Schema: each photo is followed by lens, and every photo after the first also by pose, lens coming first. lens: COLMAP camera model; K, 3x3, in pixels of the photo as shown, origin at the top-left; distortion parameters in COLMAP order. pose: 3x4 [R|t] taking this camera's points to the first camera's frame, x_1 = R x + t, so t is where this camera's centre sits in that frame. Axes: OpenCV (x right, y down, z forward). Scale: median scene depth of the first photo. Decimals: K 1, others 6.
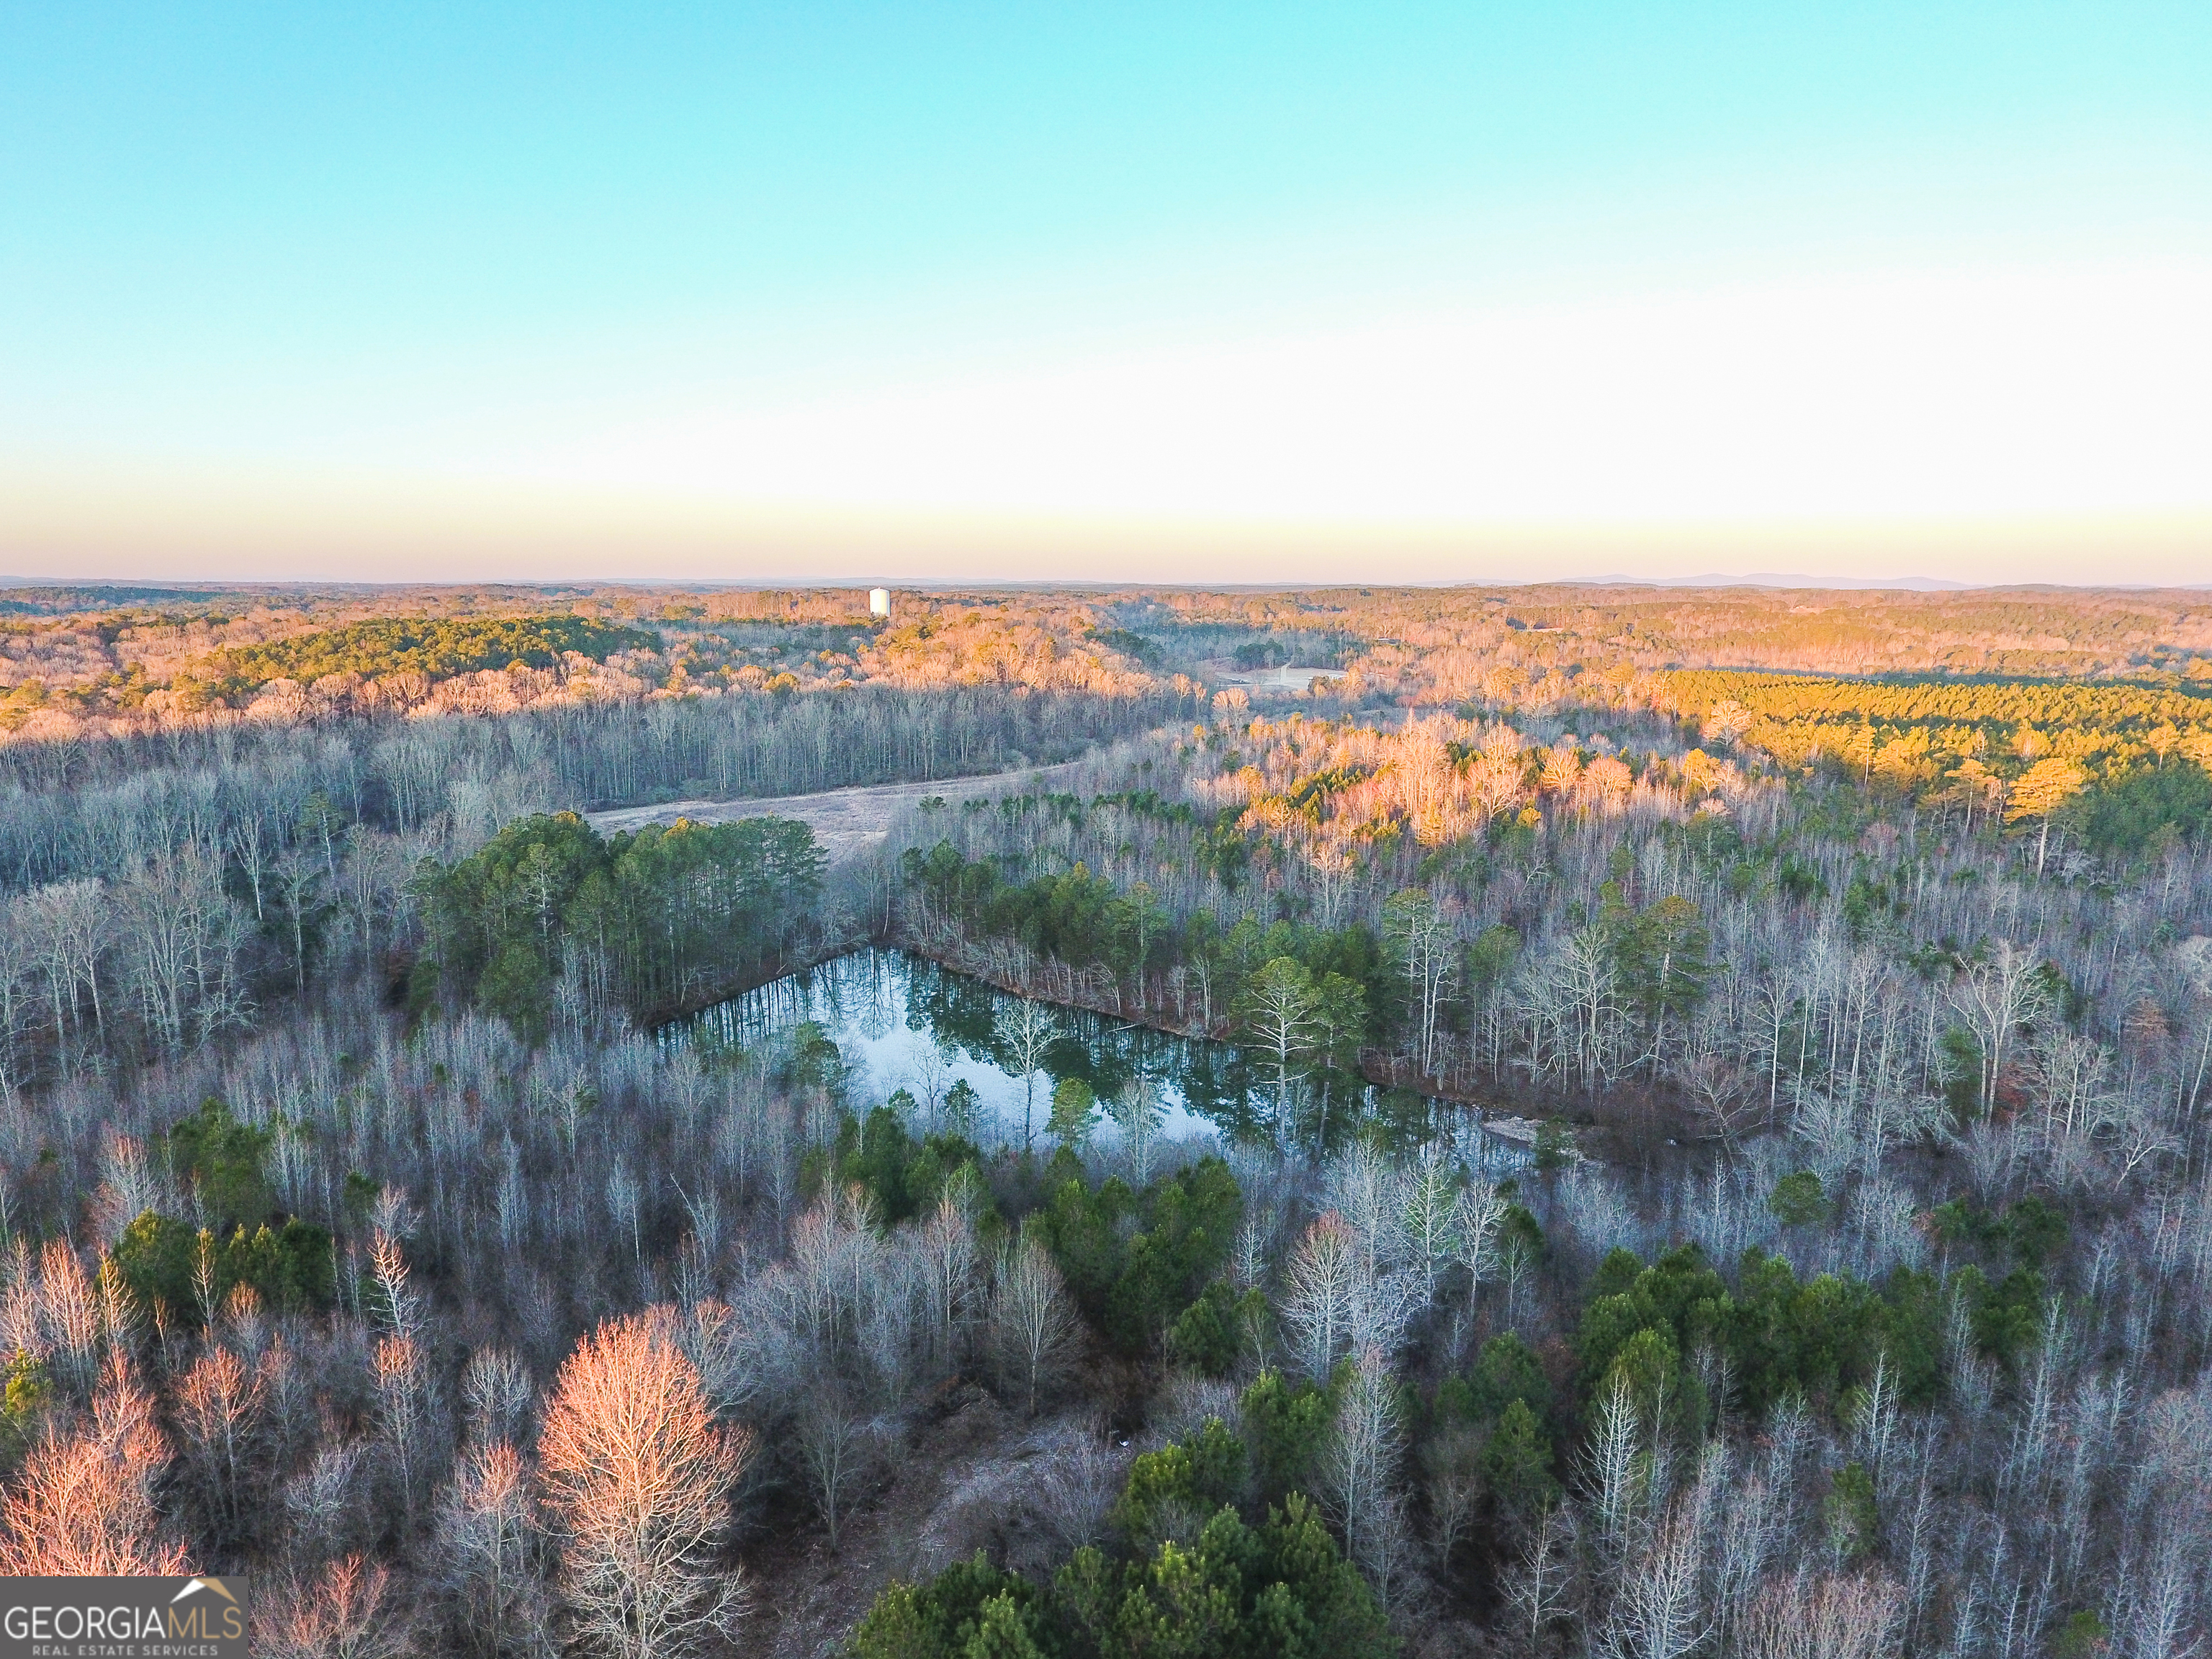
lens RADIAL K [[1292.9, 0, 1111.5], [0, 1292.9, 838.2], [0, 0, 1]] dist [-0.011914, 0.004042]
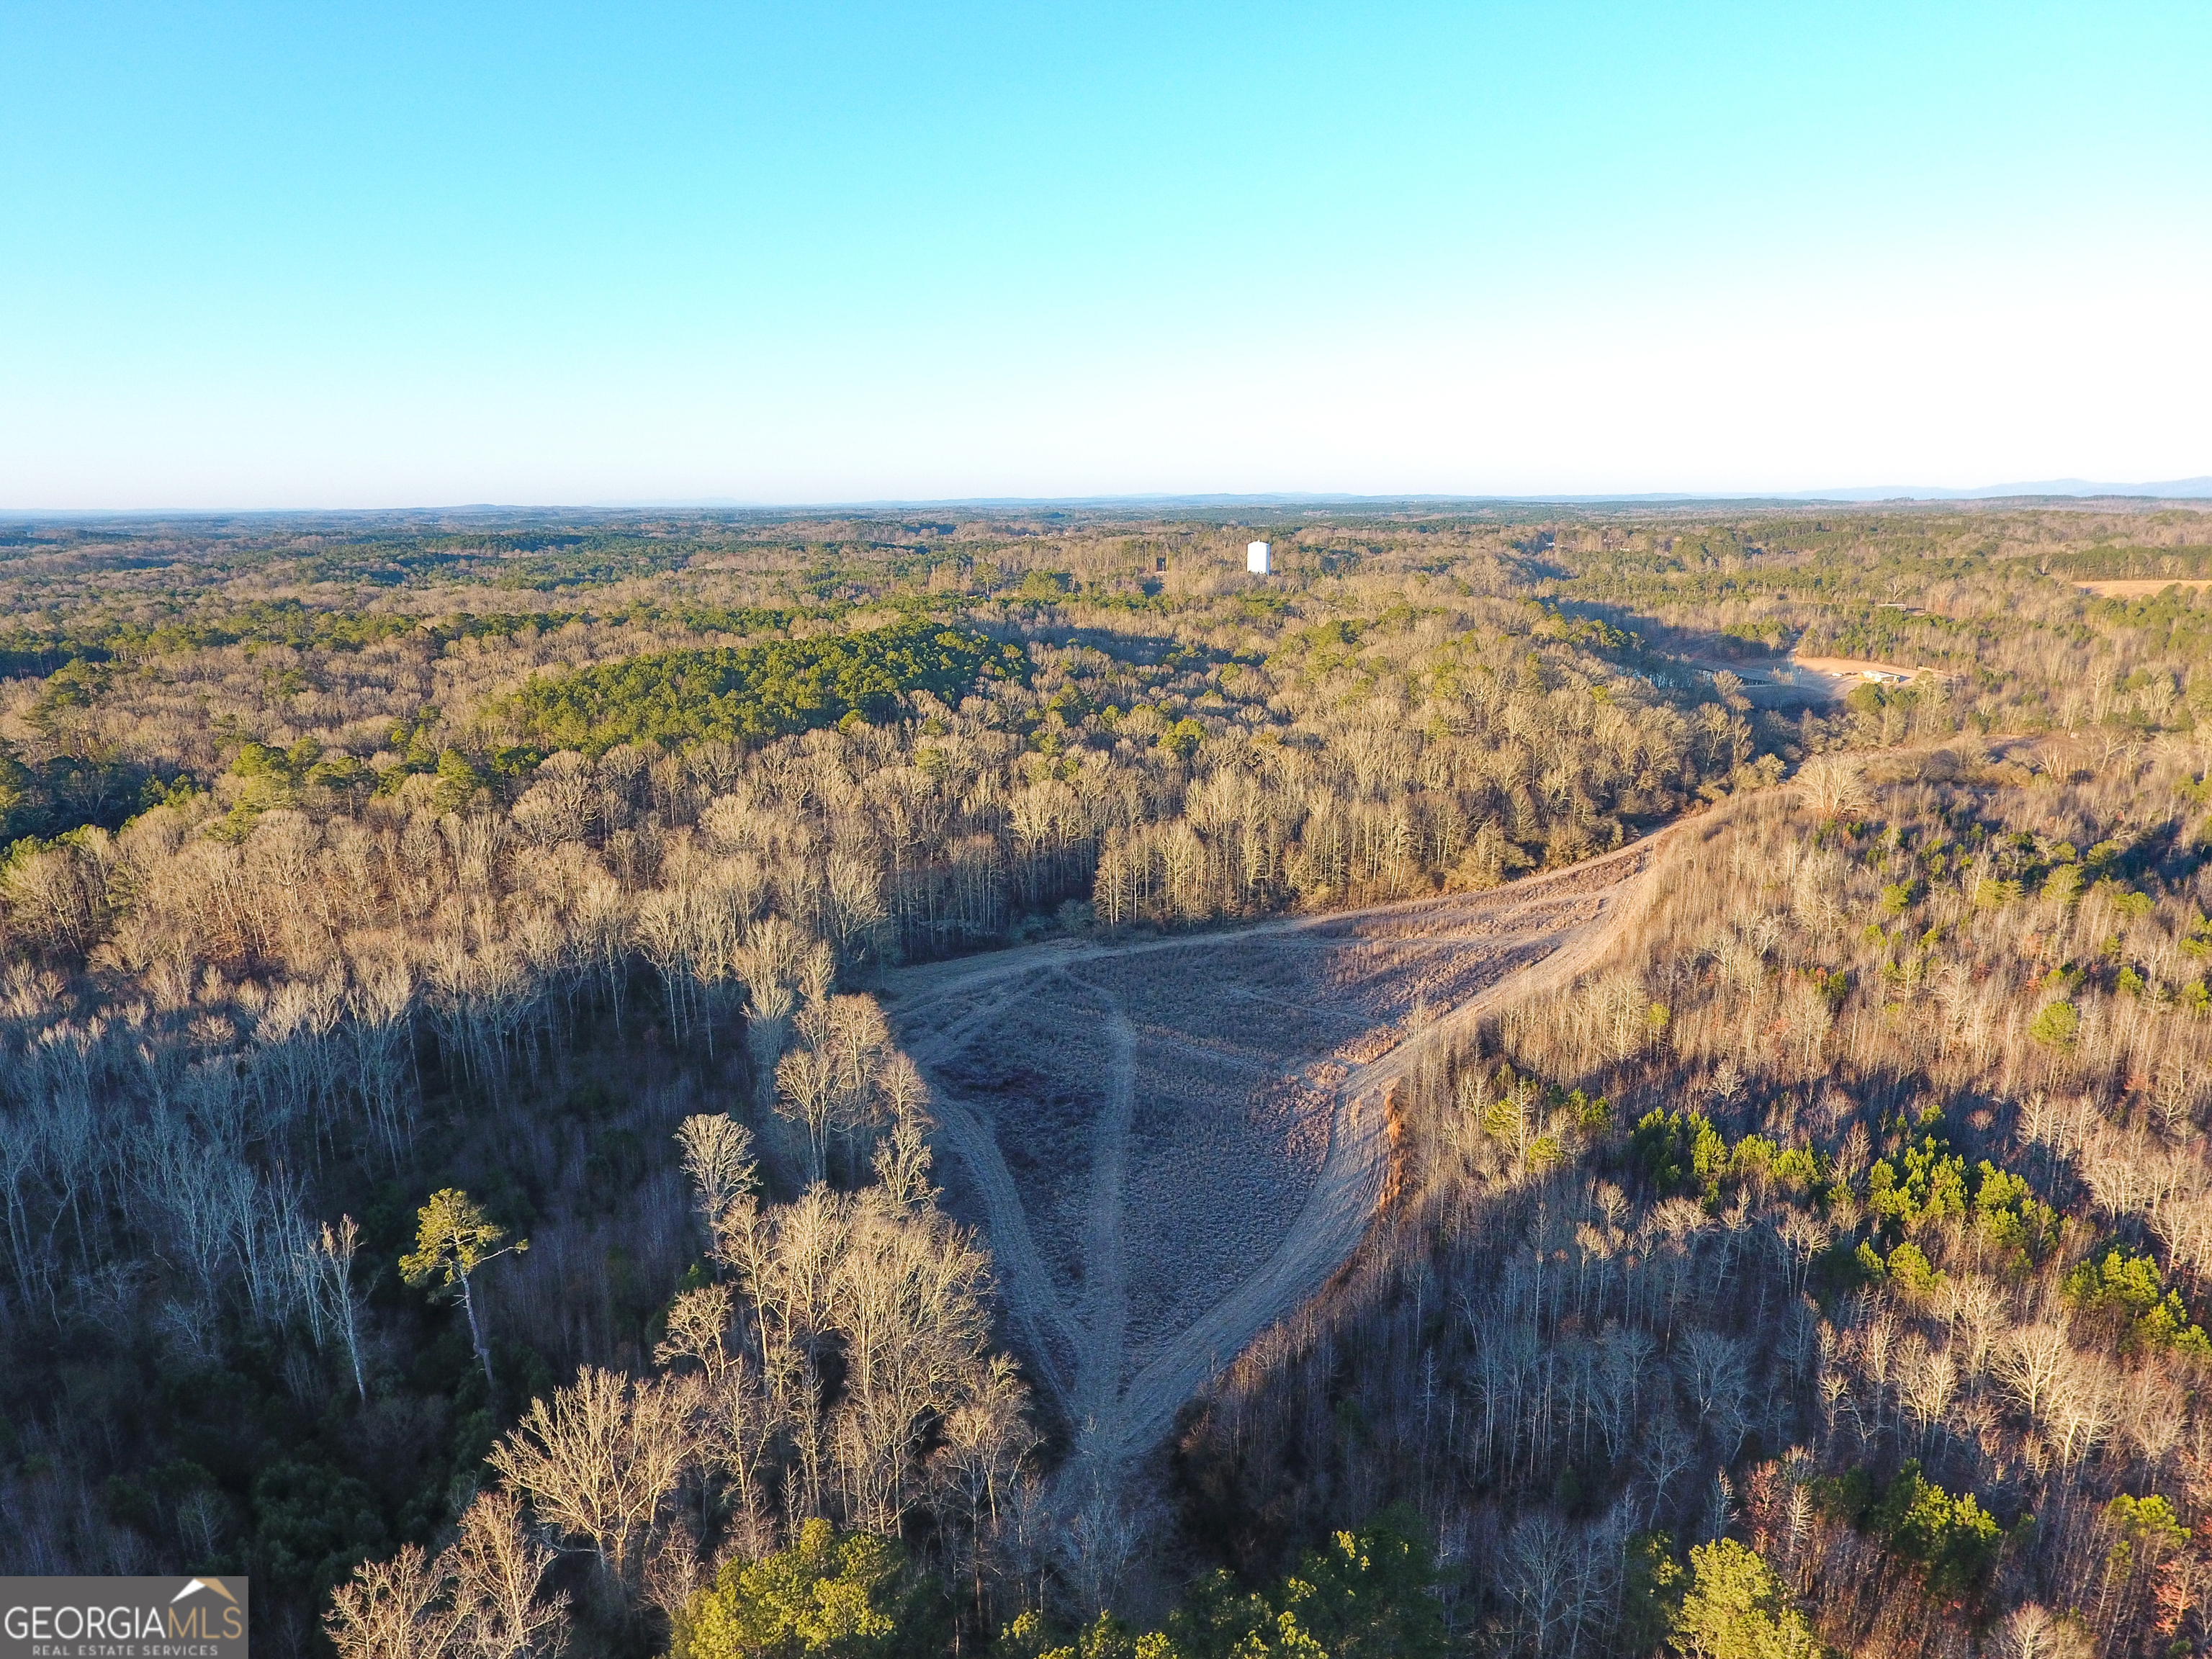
lens RADIAL K [[1292.9, 0, 1119.9], [0, 1292.9, 827.8], [0, 0, 1]] dist [-0.011914, 0.004042]
pose [[0.968401, 0.046084, -0.245104, -0.113664], [-0.032782, 0.997774, 0.058081, -0.116136], [0.247235, -0.048211, 0.967756, 0.286261]]
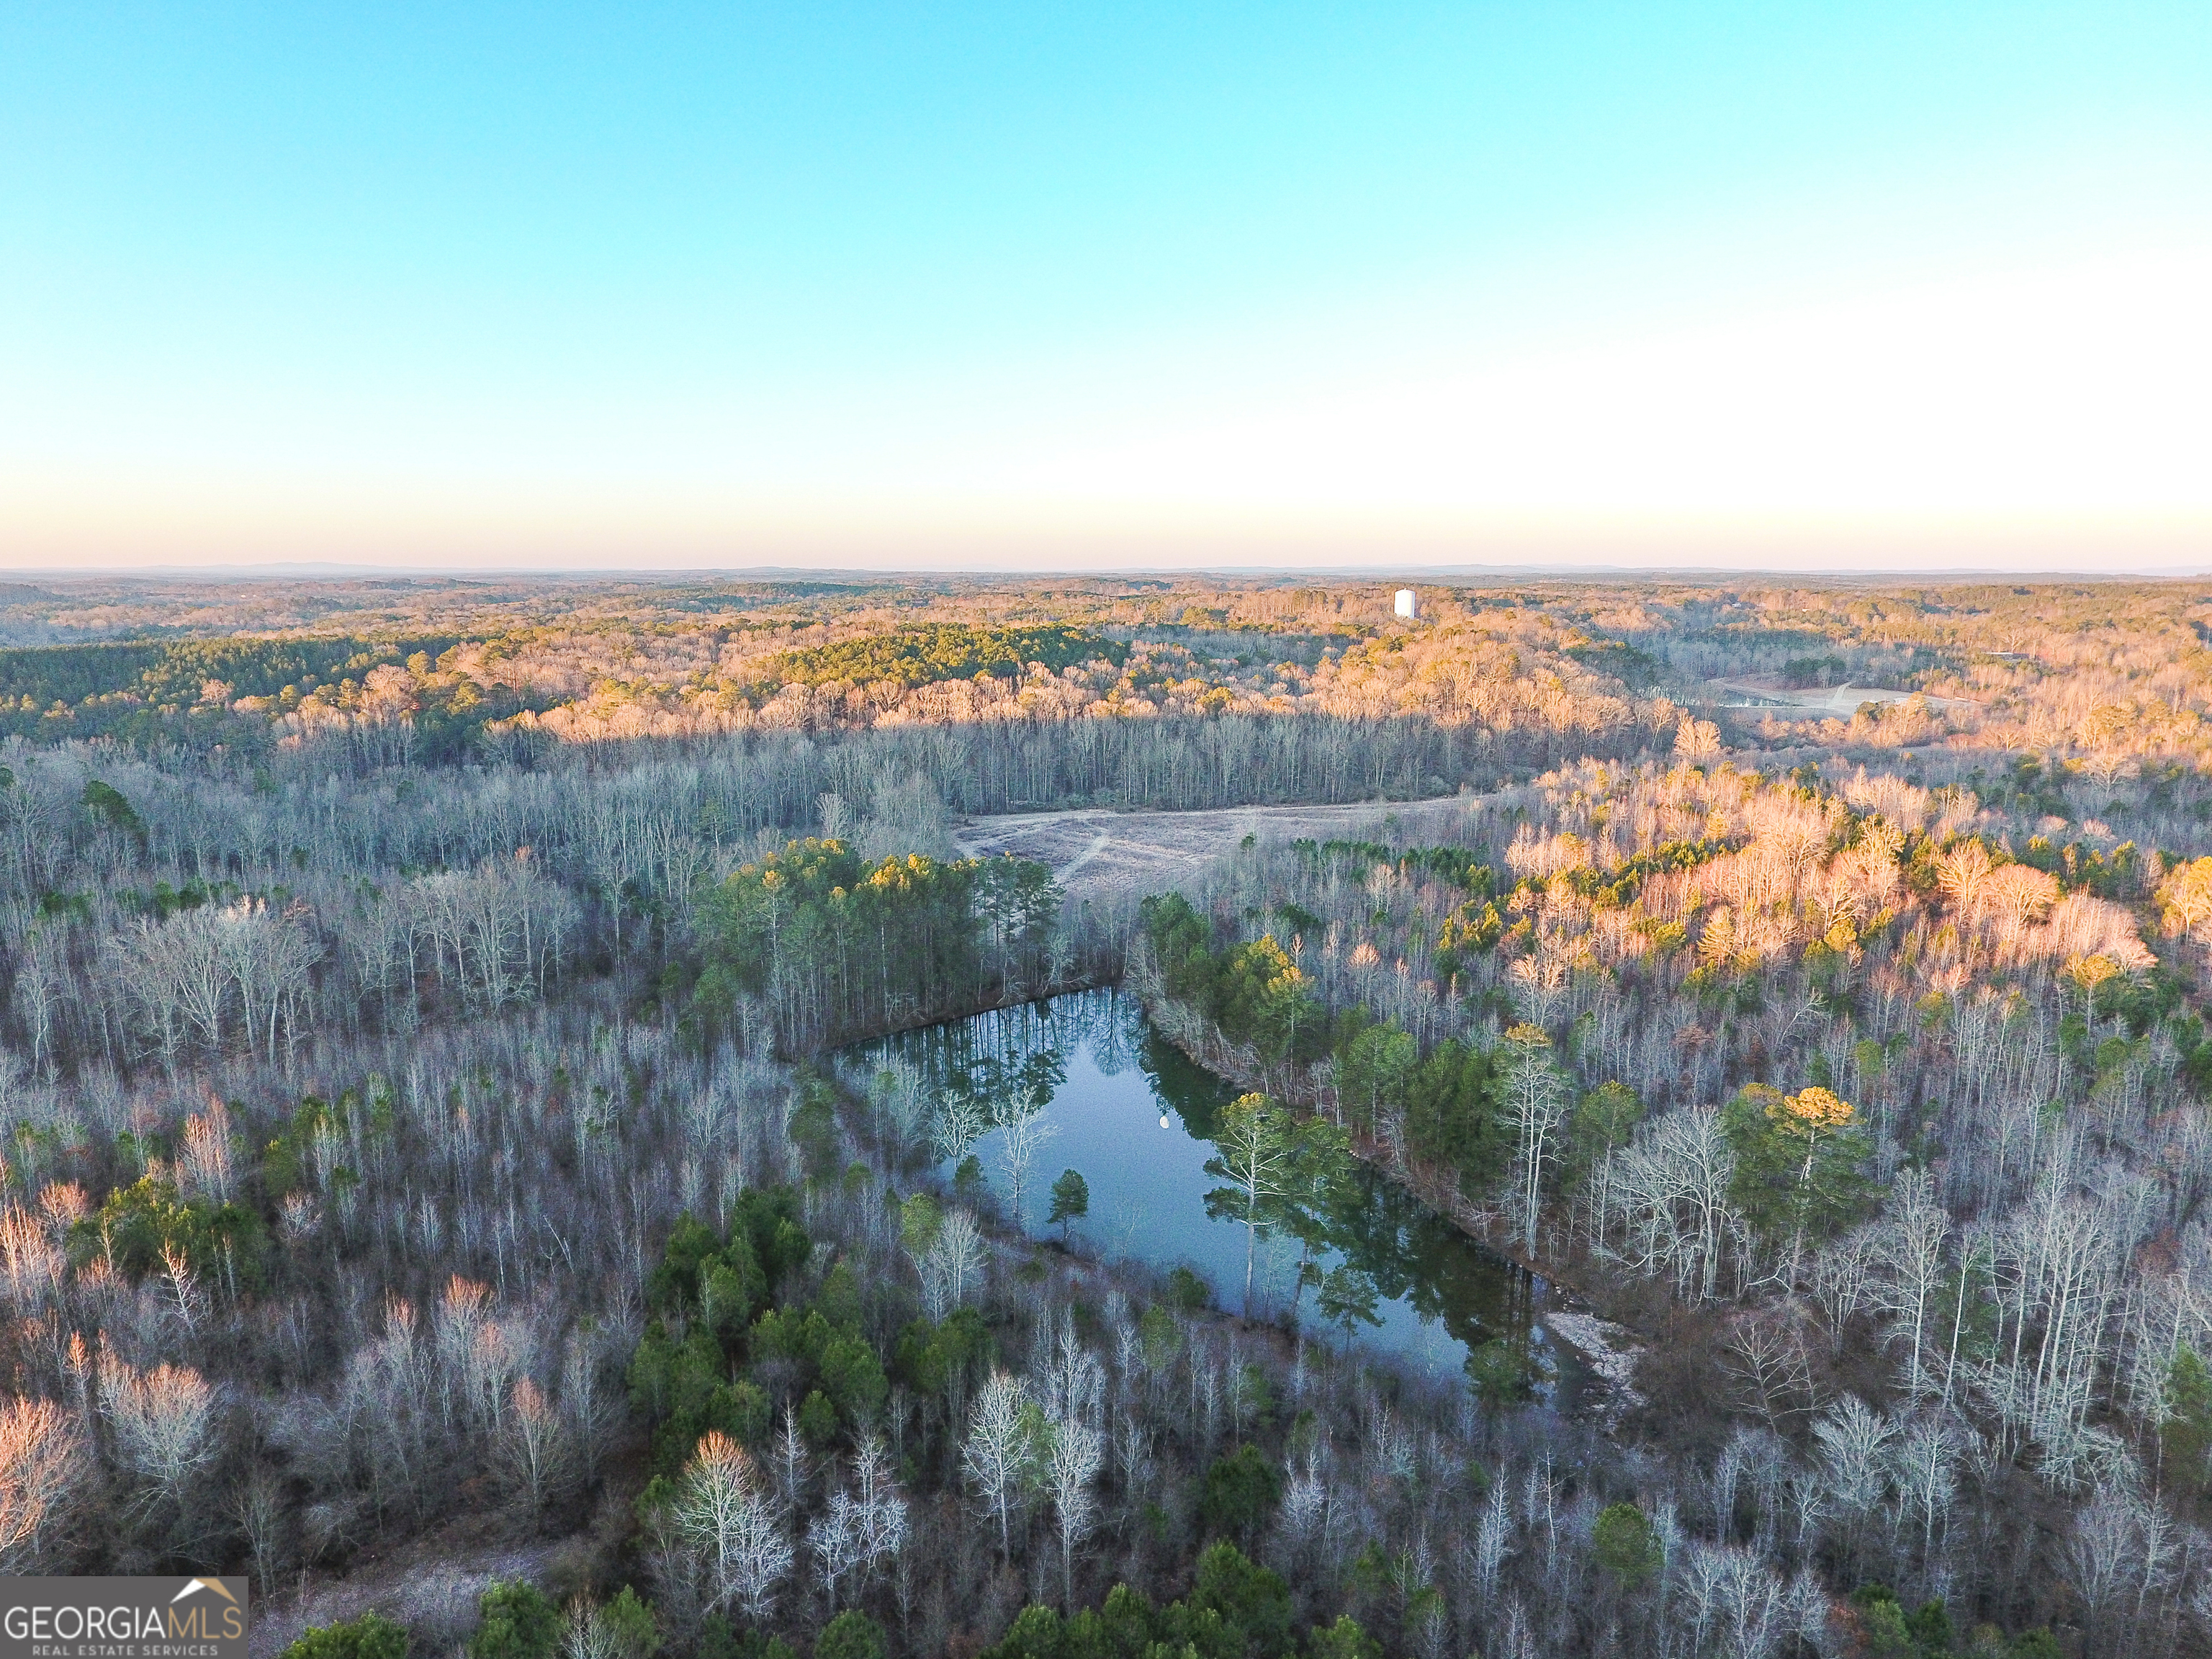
lens RADIAL K [[1292.9, 0, 1105.6], [0, 1292.9, 814.9], [0, 0, 1]] dist [-0.011914, 0.004042]
pose [[0.900810, 0.075630, -0.427577, 0.120959], [-0.079202, 0.996814, 0.009456, -0.030918], [0.426930, 0.025346, 0.903930, 0.032102]]
